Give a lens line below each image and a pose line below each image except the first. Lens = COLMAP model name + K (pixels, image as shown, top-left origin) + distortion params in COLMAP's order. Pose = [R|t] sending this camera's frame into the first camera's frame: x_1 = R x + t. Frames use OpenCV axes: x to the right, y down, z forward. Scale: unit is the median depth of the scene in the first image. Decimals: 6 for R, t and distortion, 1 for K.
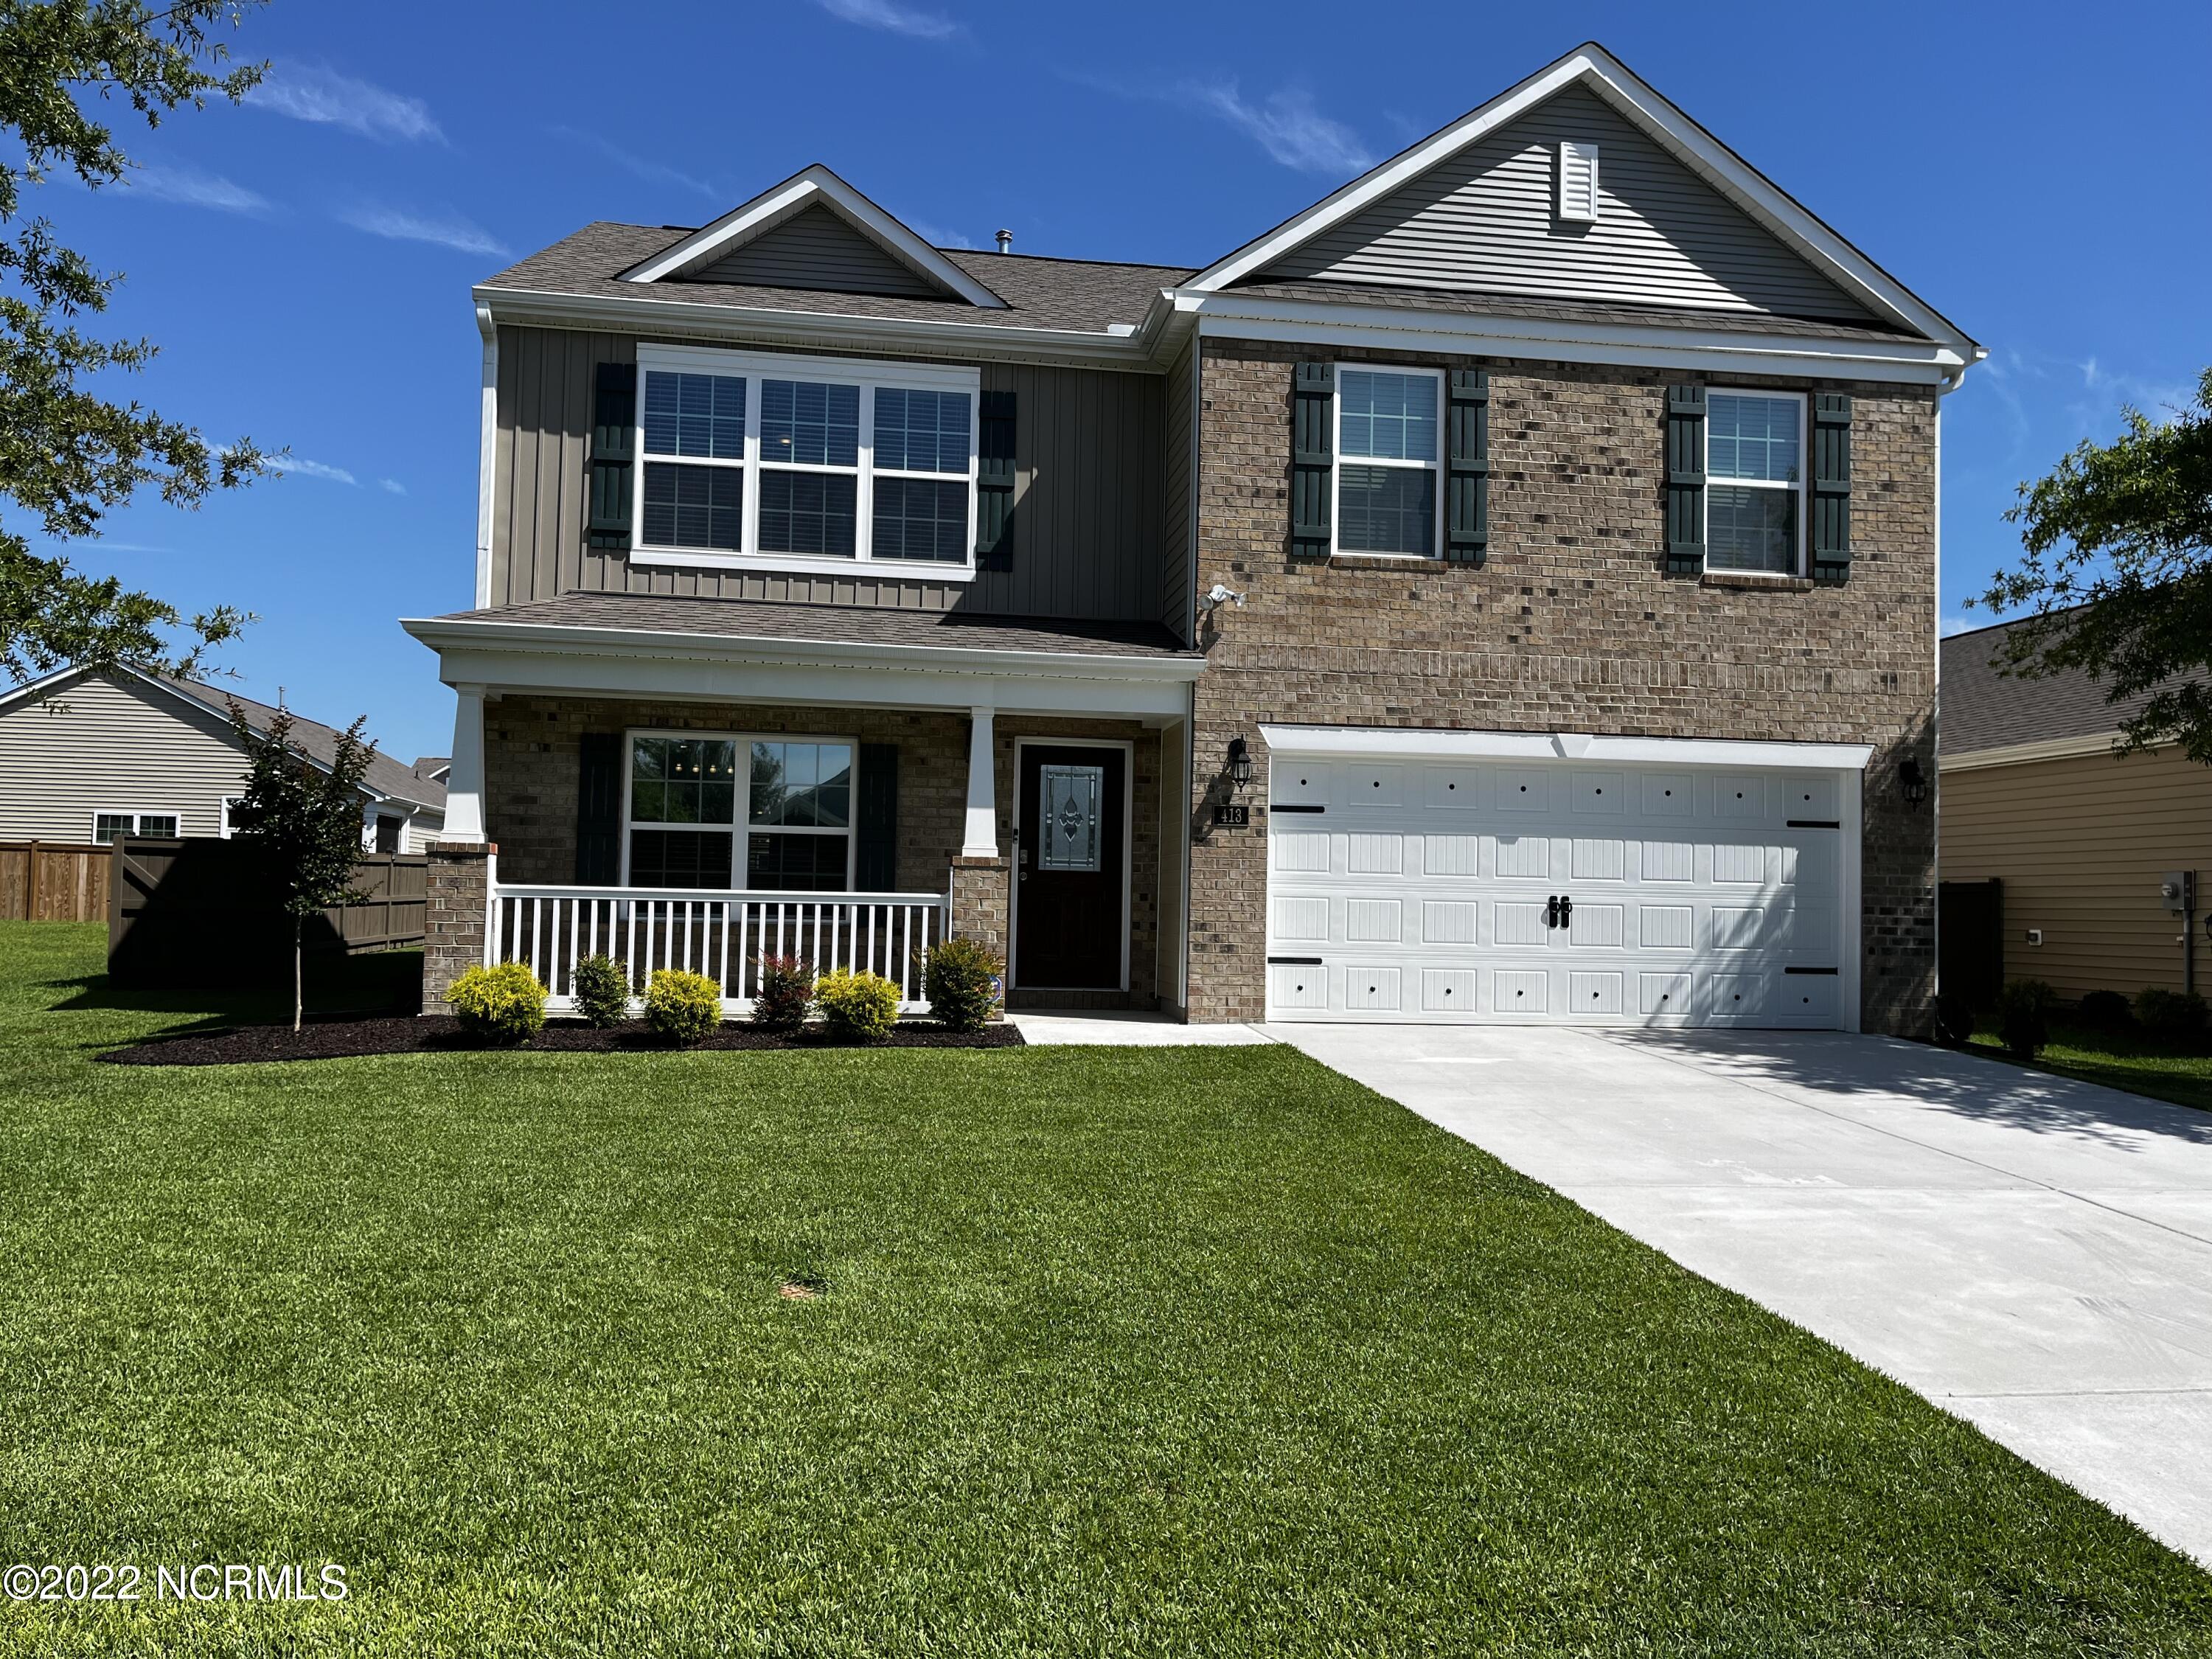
lens RADIAL K [[1673.6, 0, 1104.7], [0, 1673.6, 834.7], [0, 0, 1]] dist [0.048297, -0.040562]
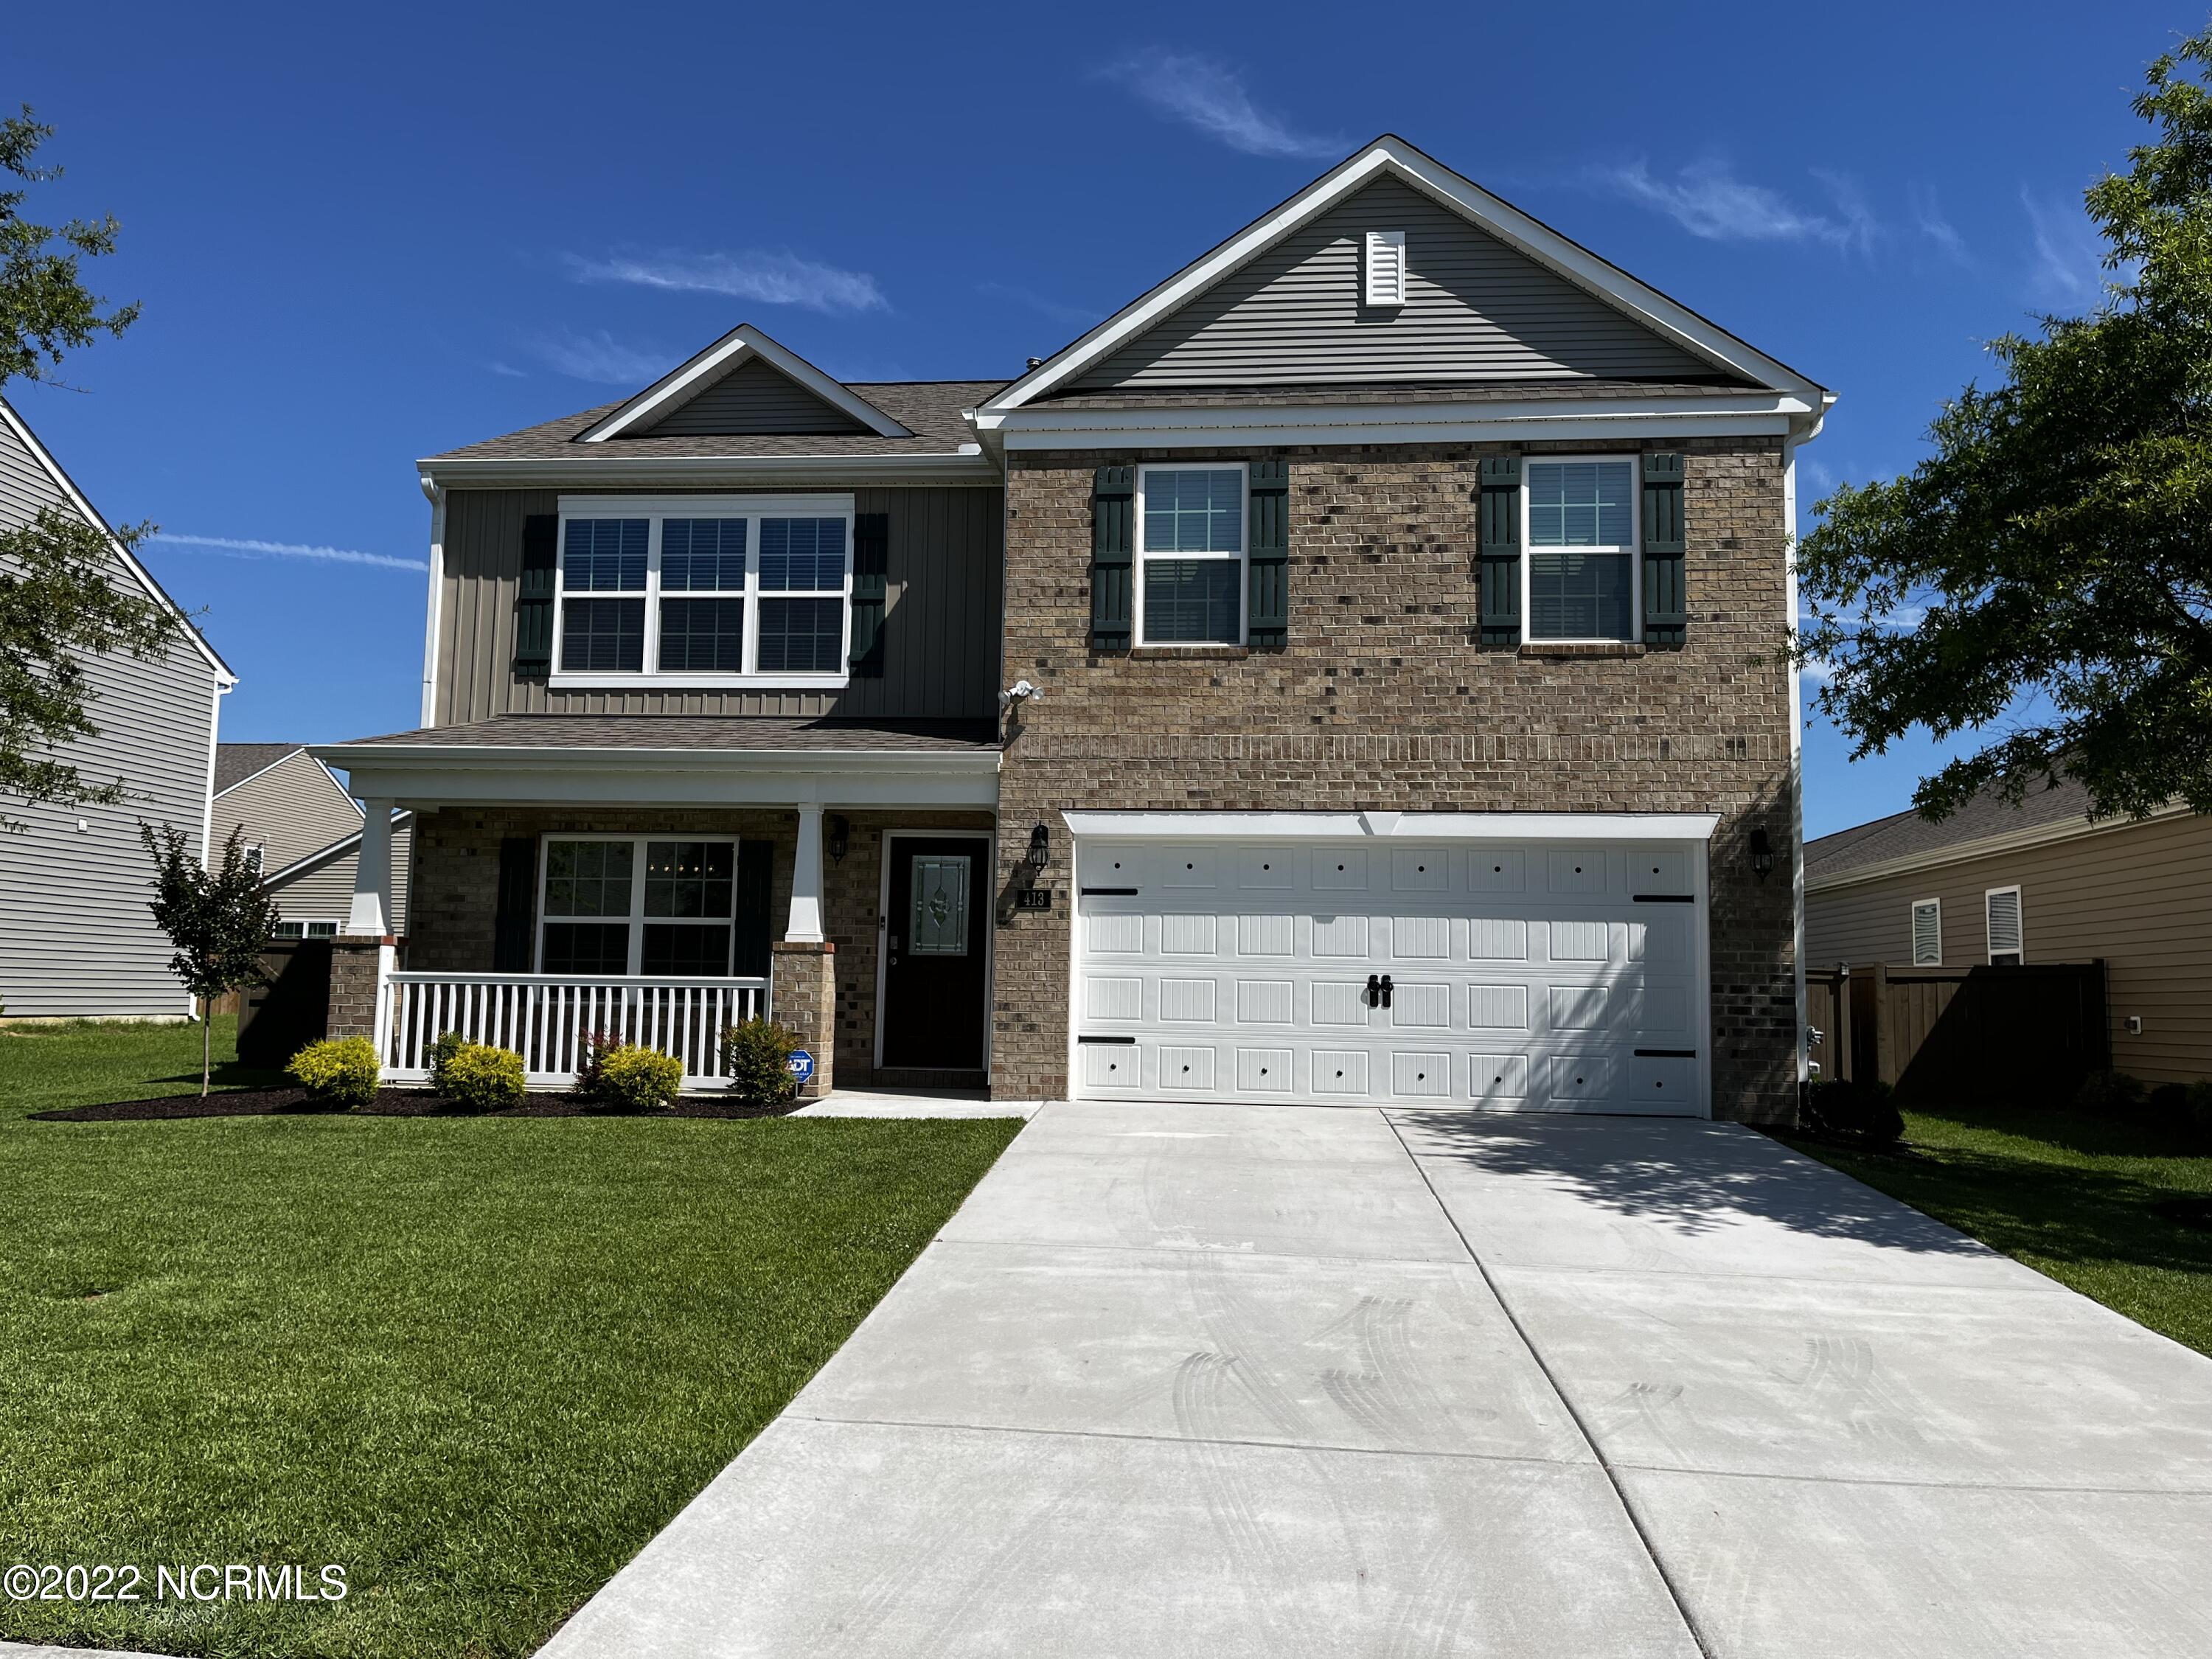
lens RADIAL K [[1673.6, 0, 1115.3], [0, 1673.6, 835.5], [0, 0, 1]] dist [0.048297, -0.040562]
pose [[0.969400, -0.028099, -0.243874, 0.360995], [0.013446, 0.998014, -0.061541, 0.012929], [0.245119, 0.056379, 0.967852, 0.001368]]
